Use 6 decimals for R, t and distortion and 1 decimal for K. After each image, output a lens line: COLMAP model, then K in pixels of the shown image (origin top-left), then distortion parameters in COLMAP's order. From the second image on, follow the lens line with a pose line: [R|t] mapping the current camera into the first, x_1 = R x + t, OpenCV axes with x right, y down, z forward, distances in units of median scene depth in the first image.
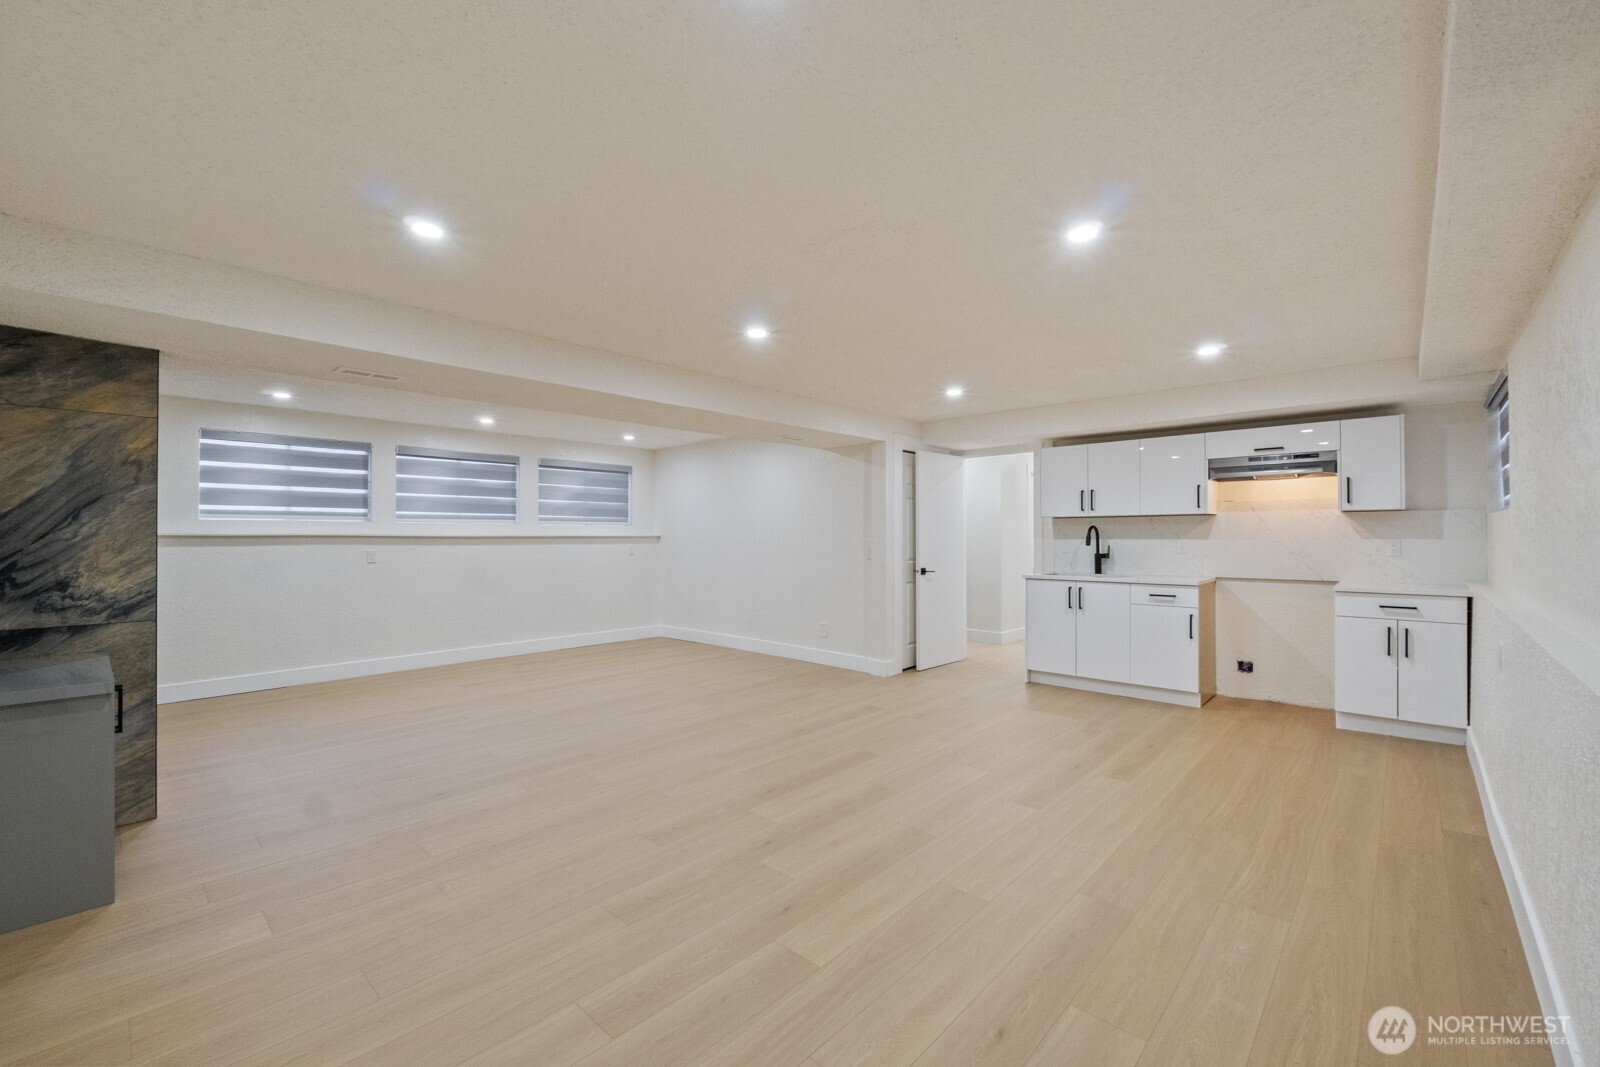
lens RADIAL K [[681.5, 0, 799.7], [0, 681.5, 532.6], [0, 0, 1]] dist [-0.007006, -0.000712]
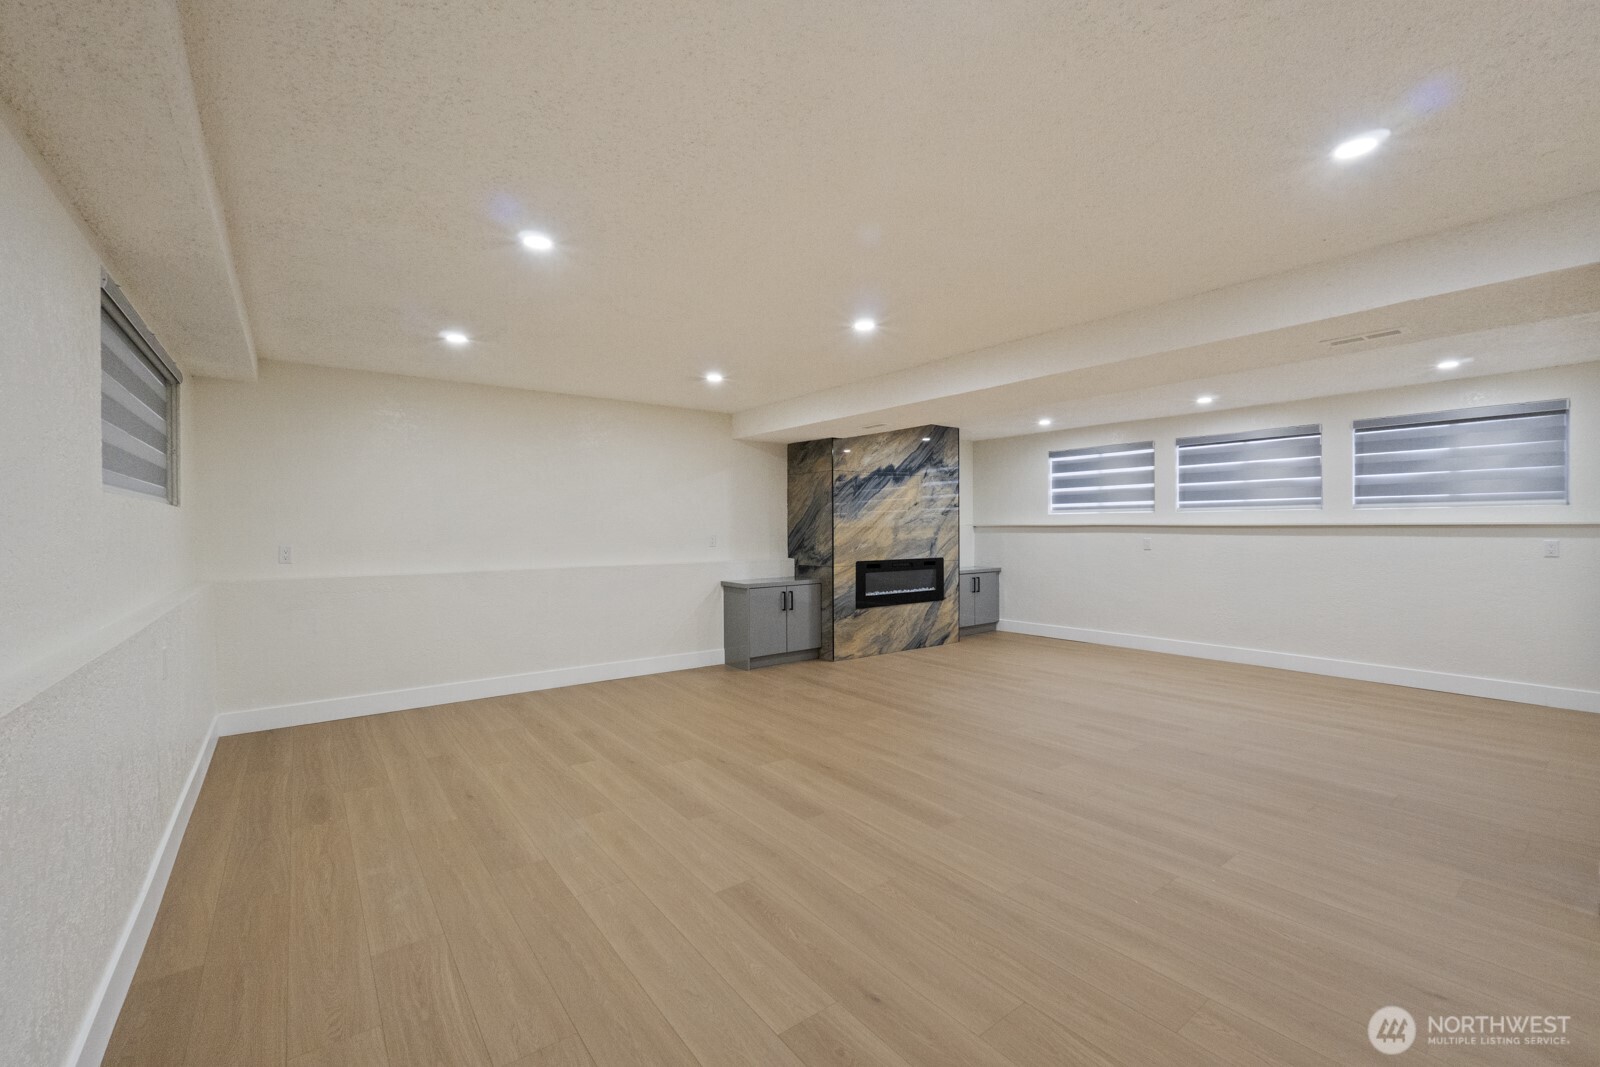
lens RADIAL K [[681.5, 0, 798.4], [0, 681.5, 534.7], [0, 0, 1]] dist [-0.007006, -0.000712]
pose [[-0.203111, 0.012621, -0.979074, 0.687999], [0.008934, 0.999899, 0.011036, 0.003340], [0.979115, -0.006506, -0.203204, 0.807838]]
